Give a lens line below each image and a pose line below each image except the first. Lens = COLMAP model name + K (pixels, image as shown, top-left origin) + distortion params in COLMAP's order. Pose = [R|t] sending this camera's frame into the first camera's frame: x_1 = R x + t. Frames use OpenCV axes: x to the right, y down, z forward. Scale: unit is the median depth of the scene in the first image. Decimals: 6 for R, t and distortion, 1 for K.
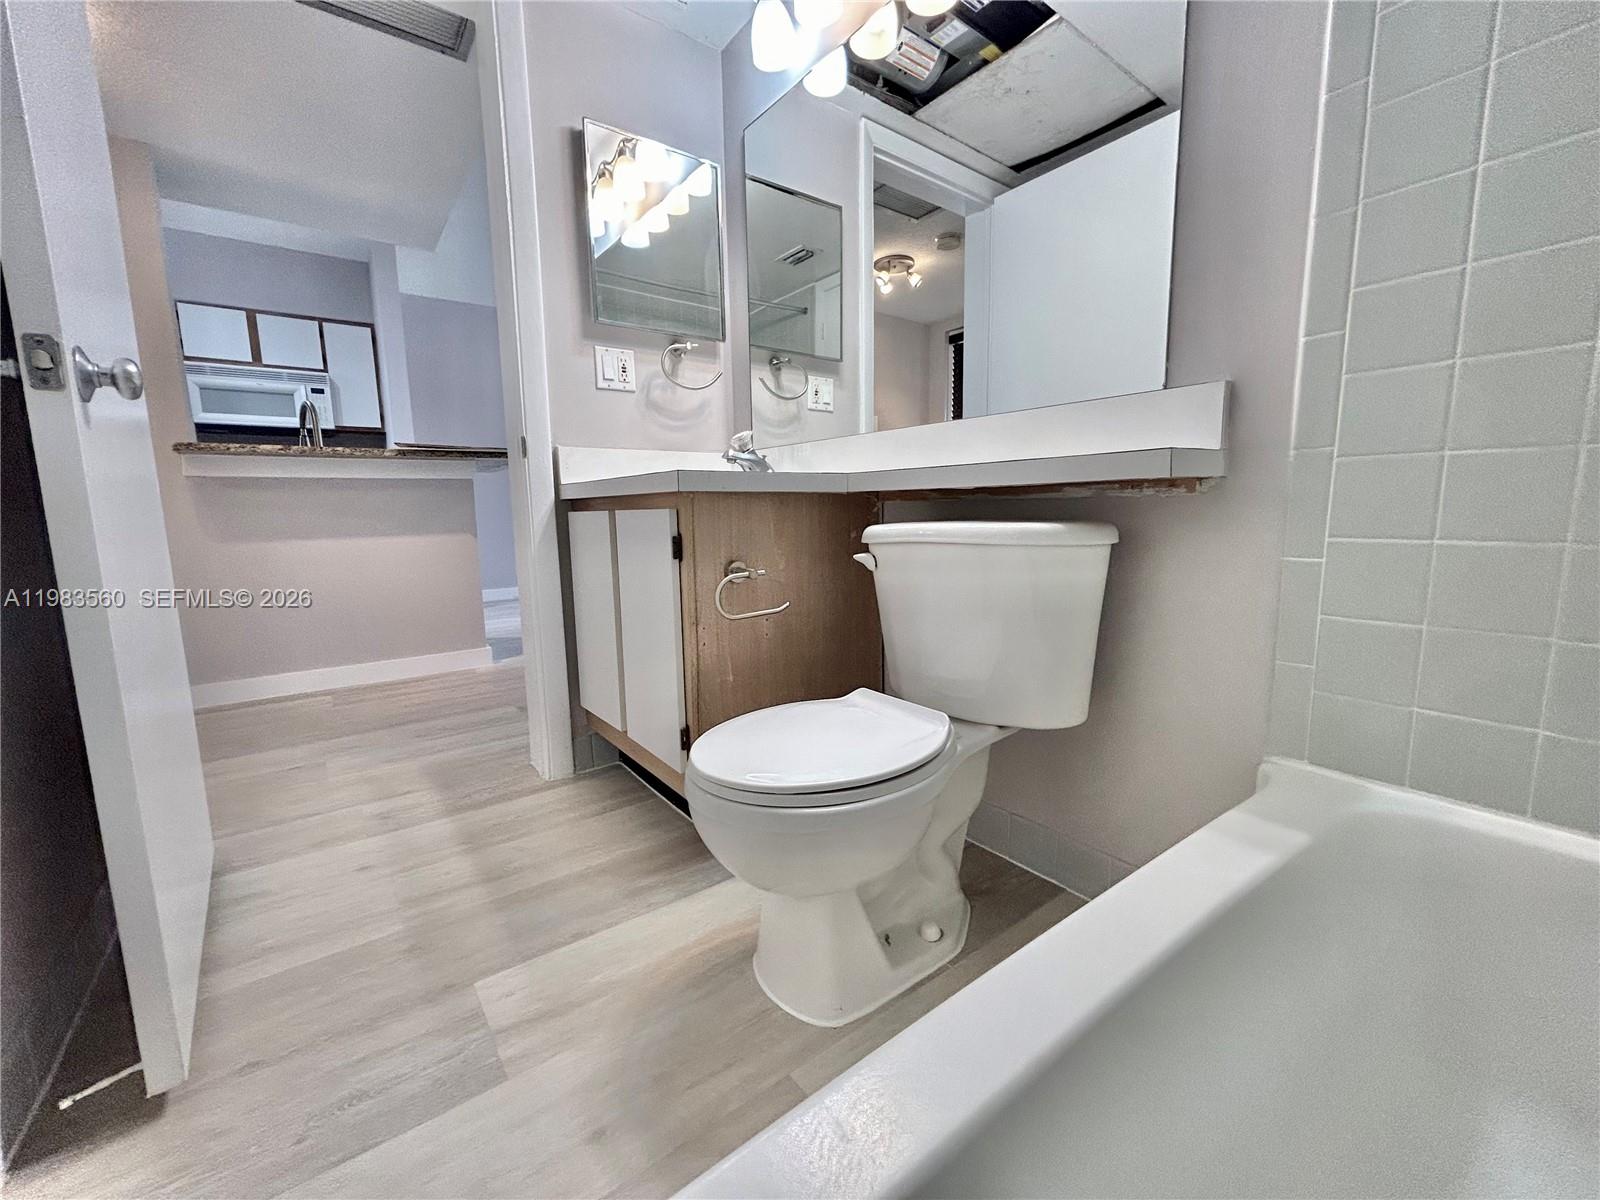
lens RADIAL K [[646.5, 0, 803.3], [0, 646.5, 599.4], [0, 0, 1]] dist [-0.001513, -0.000253]
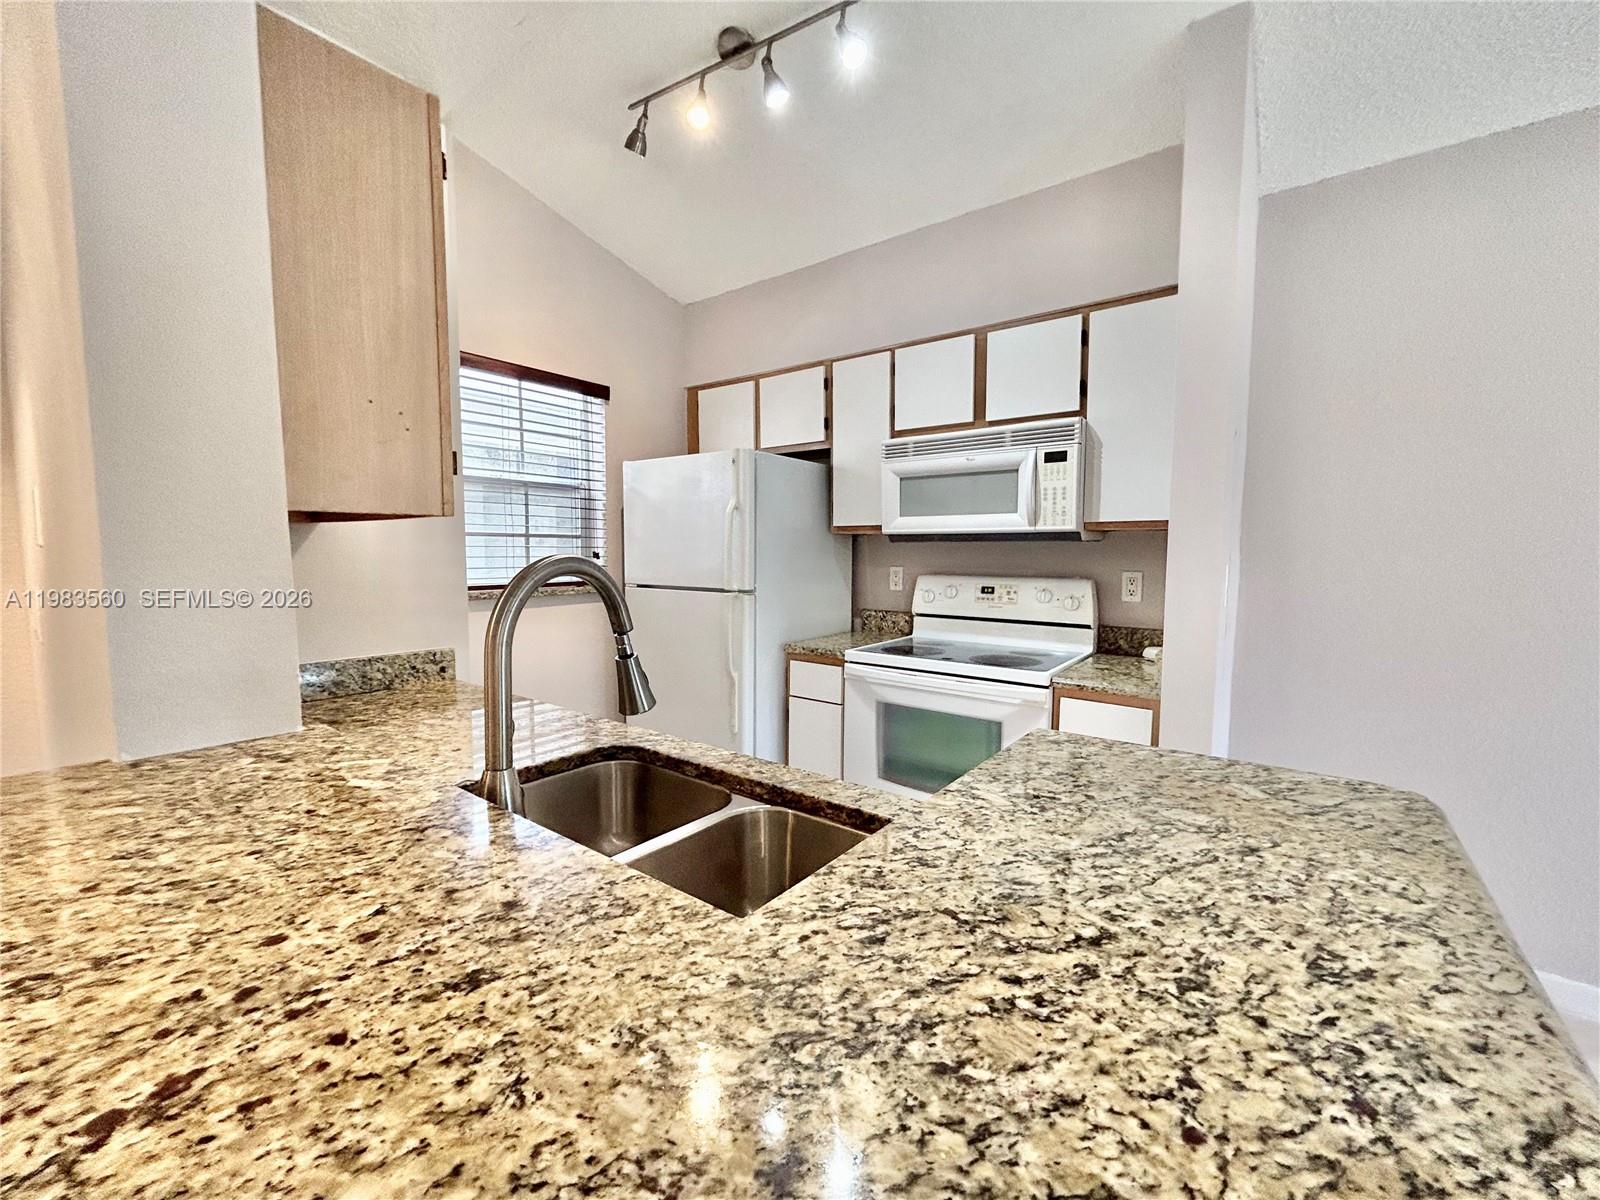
lens RADIAL K [[652.7, 0, 801.8], [0, 652.7, 598.3], [0, 0, 1]] dist [-0.001192, 0.000740]
pose [[0.266657, 0.089815, -0.959597, -0.329084], [-0.139075, 0.988814, 0.053903, -0.222708], [0.953704, 0.119083, 0.276165, 0.711982]]
